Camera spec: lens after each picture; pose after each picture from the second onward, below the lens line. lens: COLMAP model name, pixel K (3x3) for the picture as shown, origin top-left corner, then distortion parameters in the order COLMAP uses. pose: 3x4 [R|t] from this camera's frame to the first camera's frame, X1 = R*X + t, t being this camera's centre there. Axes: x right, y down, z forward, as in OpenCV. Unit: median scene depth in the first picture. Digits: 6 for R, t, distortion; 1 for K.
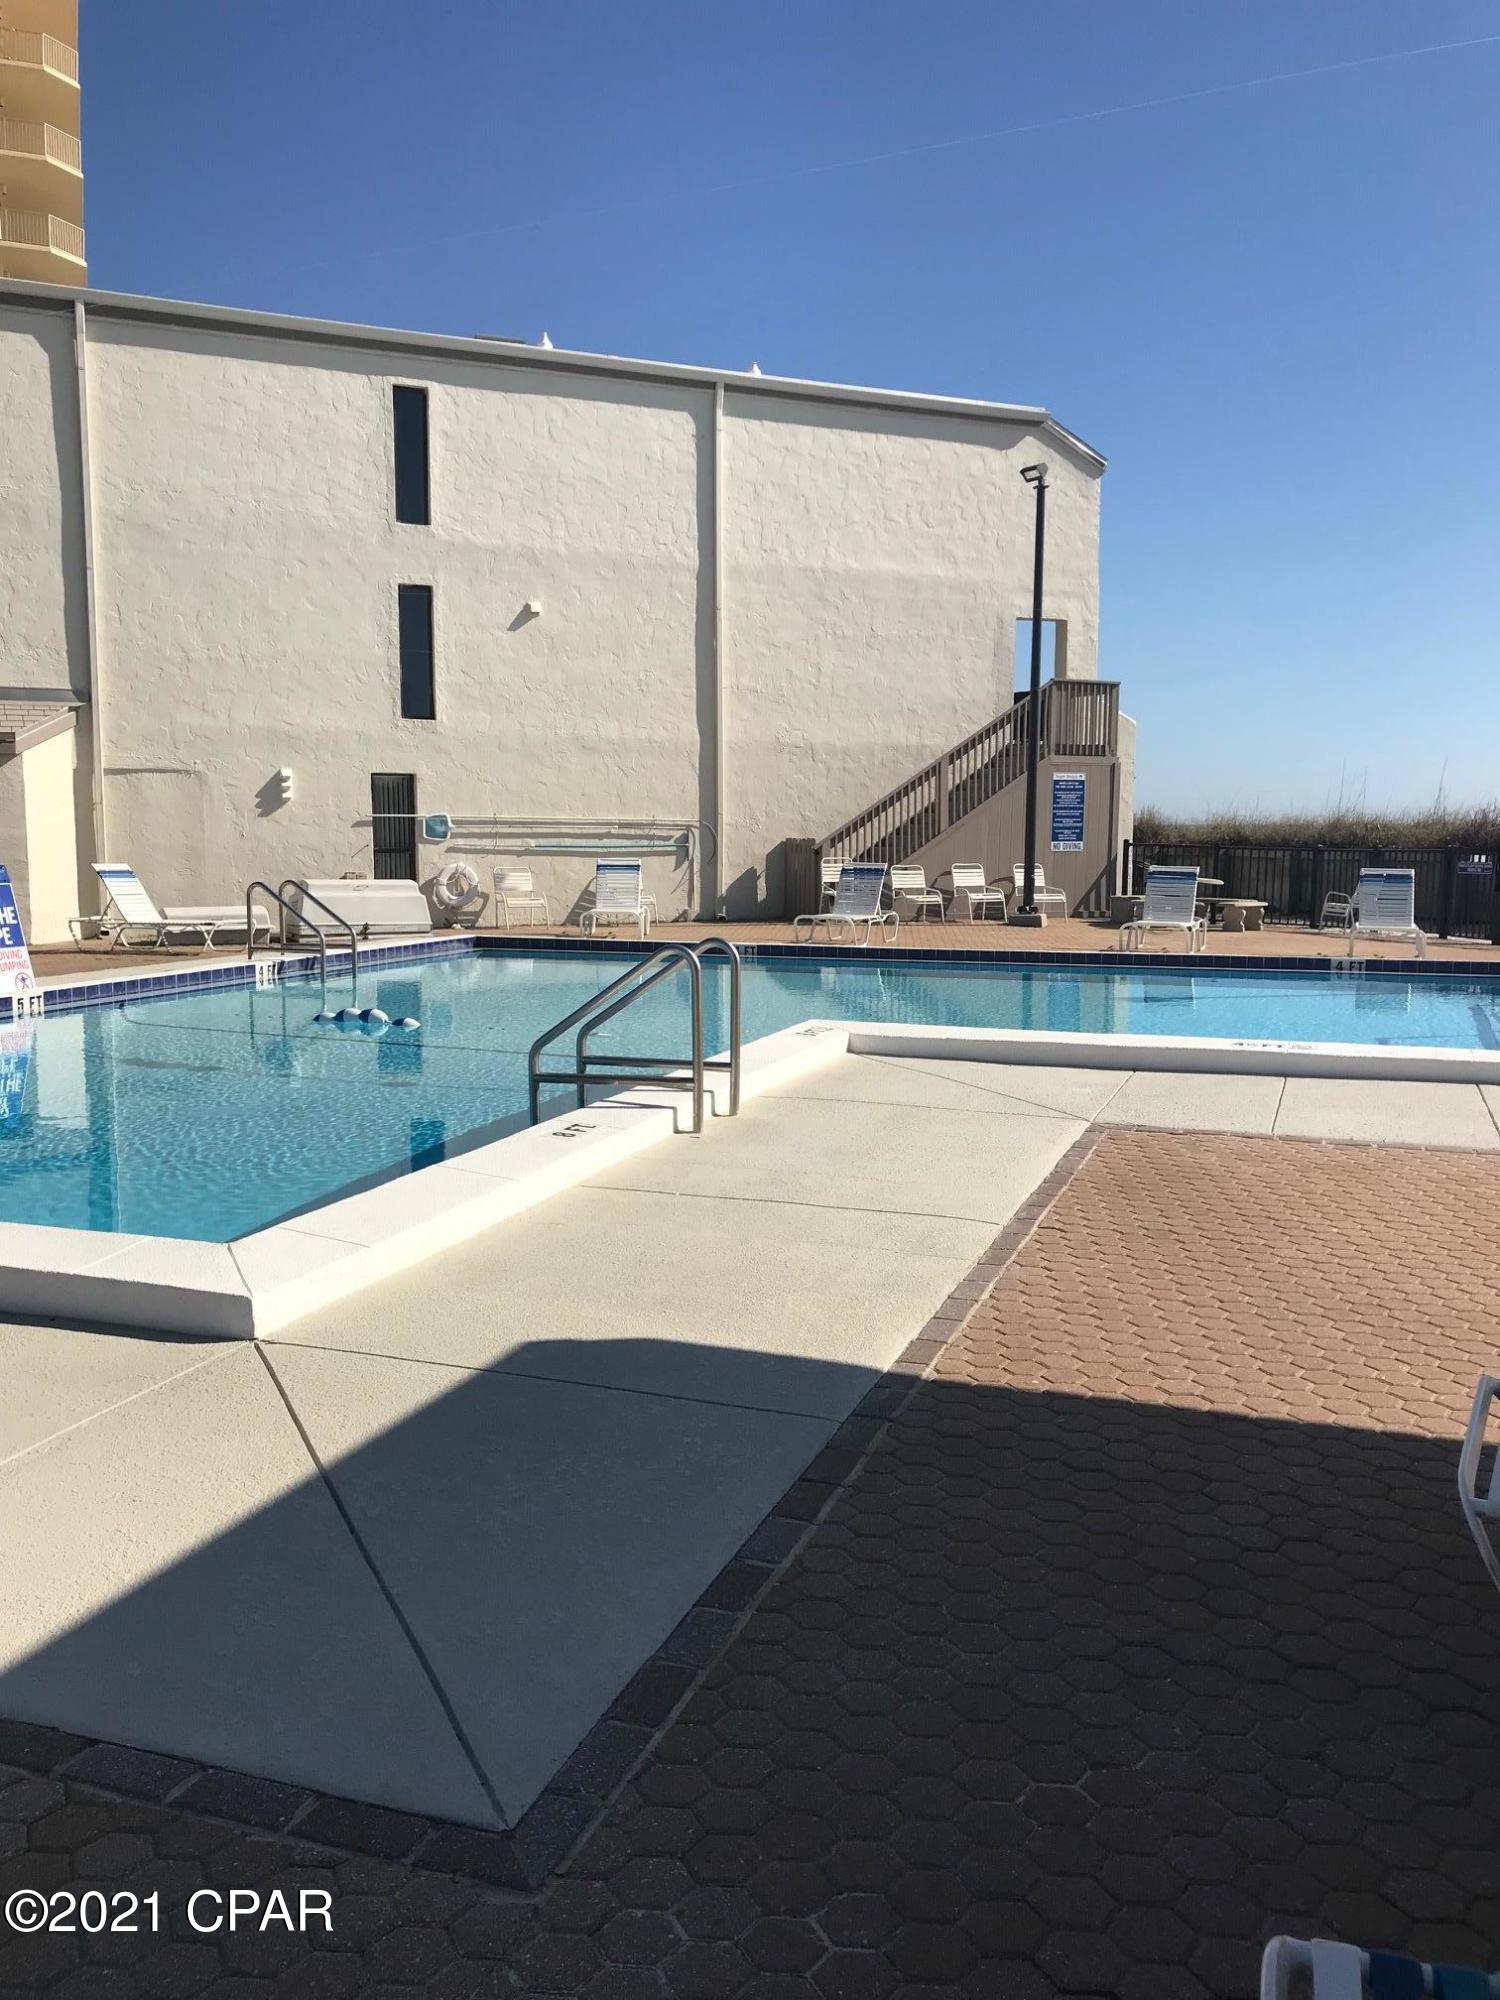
lens RADIAL K [[1646.0, 0, 750.0], [0, 1646.0, 1000.0], [0, 0, 1]] dist [0.002534, -0.005622]
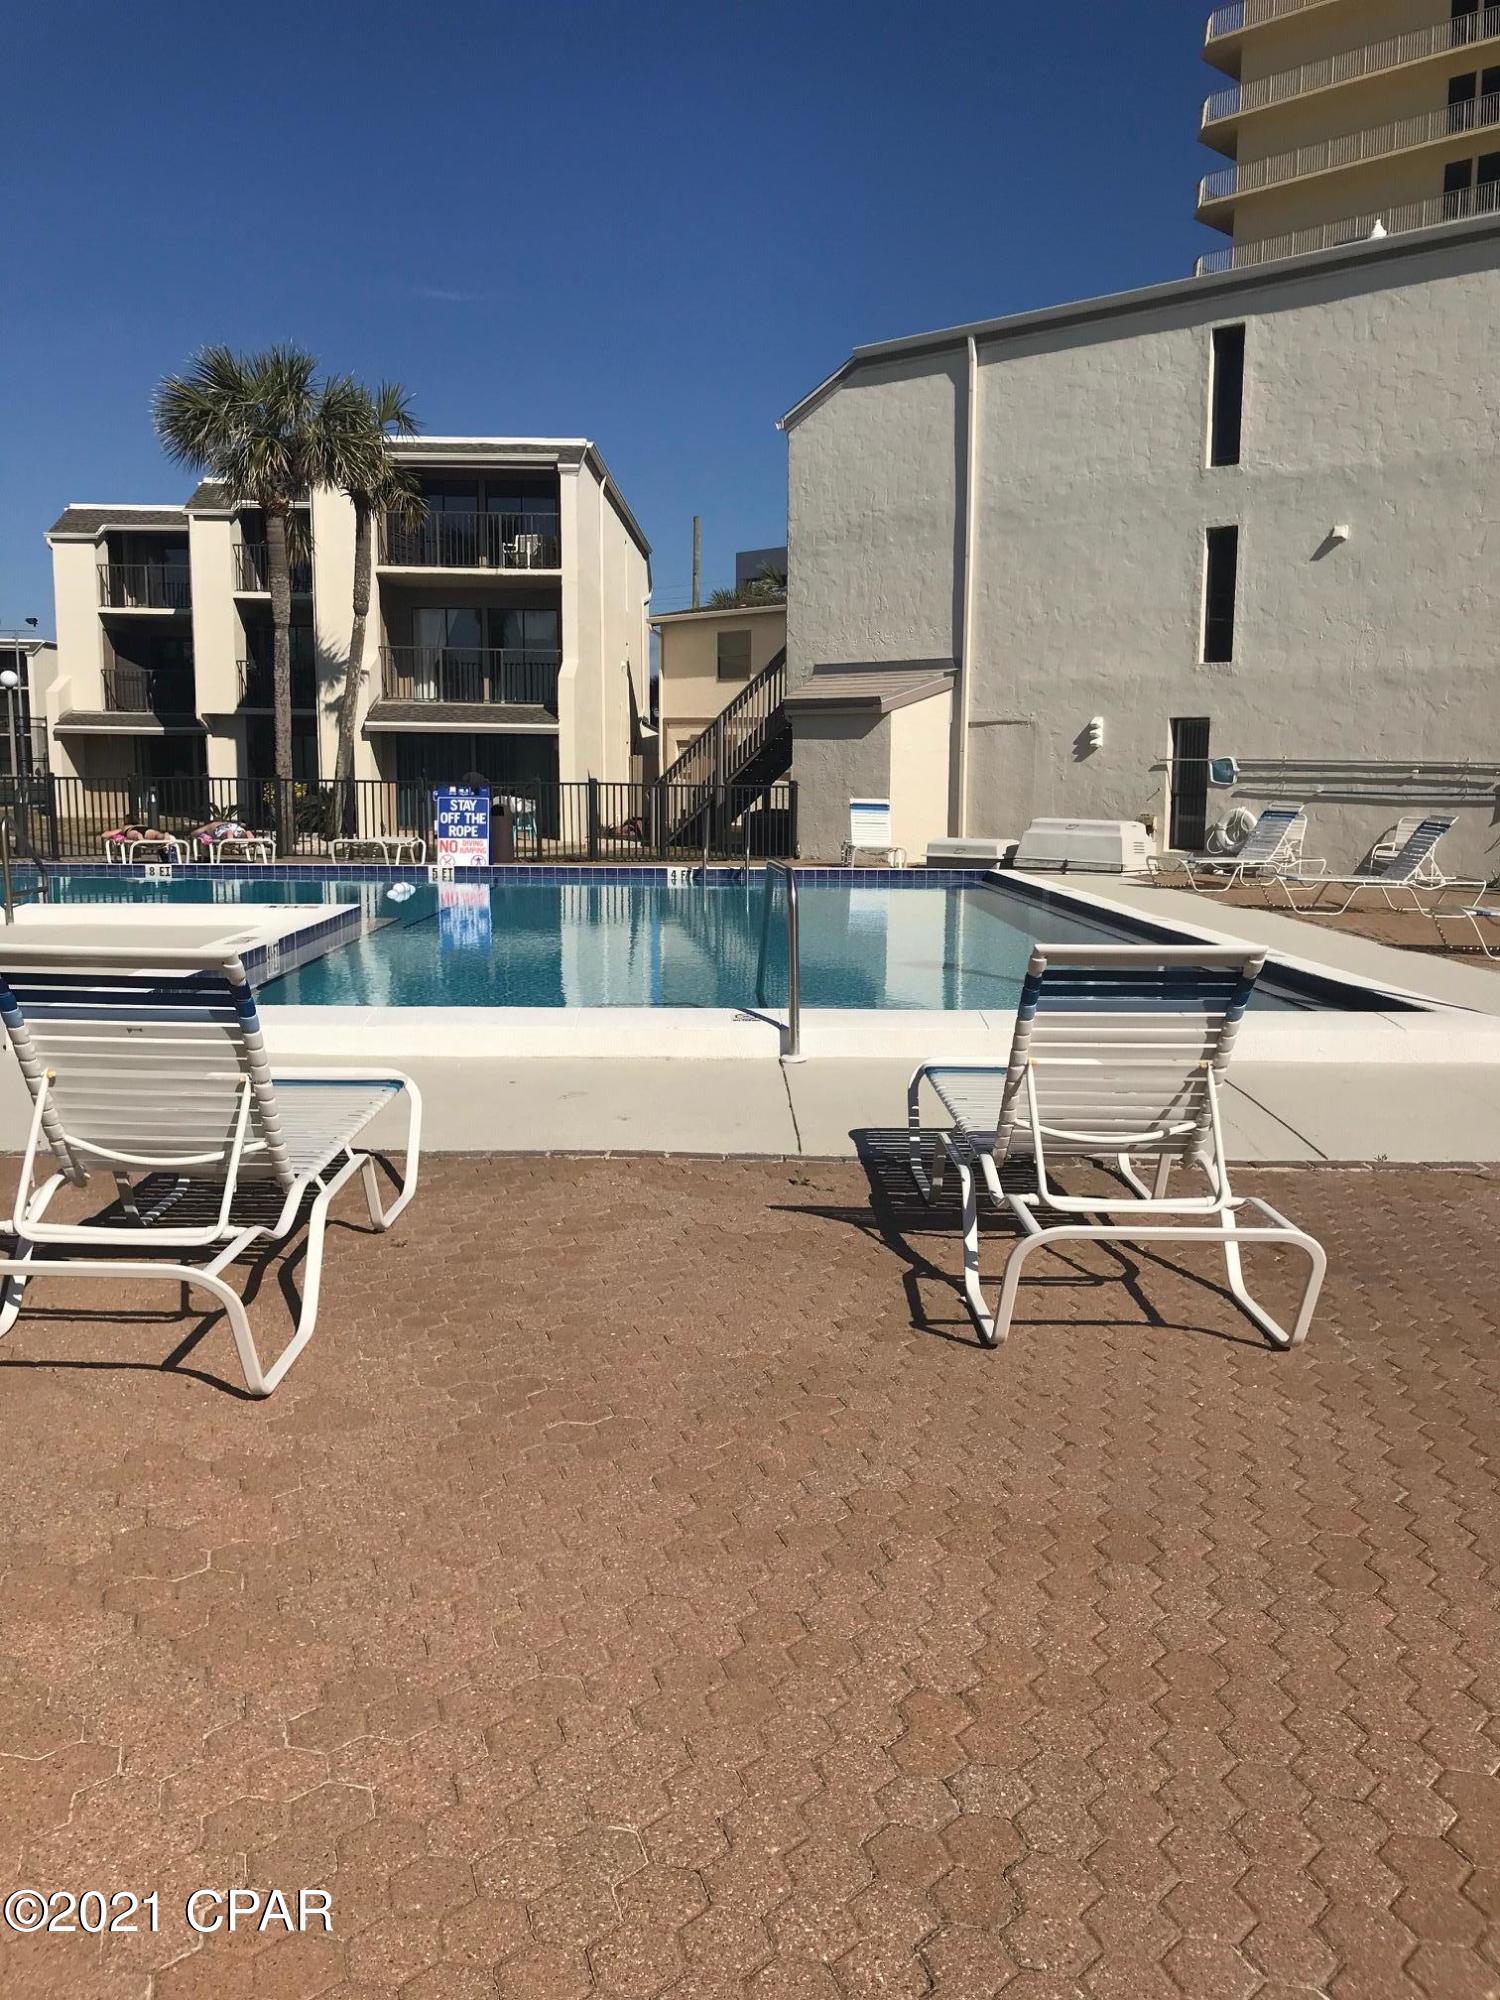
lens RADIAL K [[1888.2, 0, 750.0], [0, 1888.2, 1000.0], [0, 0, 1]] dist [0.008578, -0.005653]
pose [[0.343492, 0.110811, -0.932595, 0.794253], [-0.103921, 0.991401, 0.079523, -0.030322], [0.933388, 0.069601, 0.352054, 0.352904]]
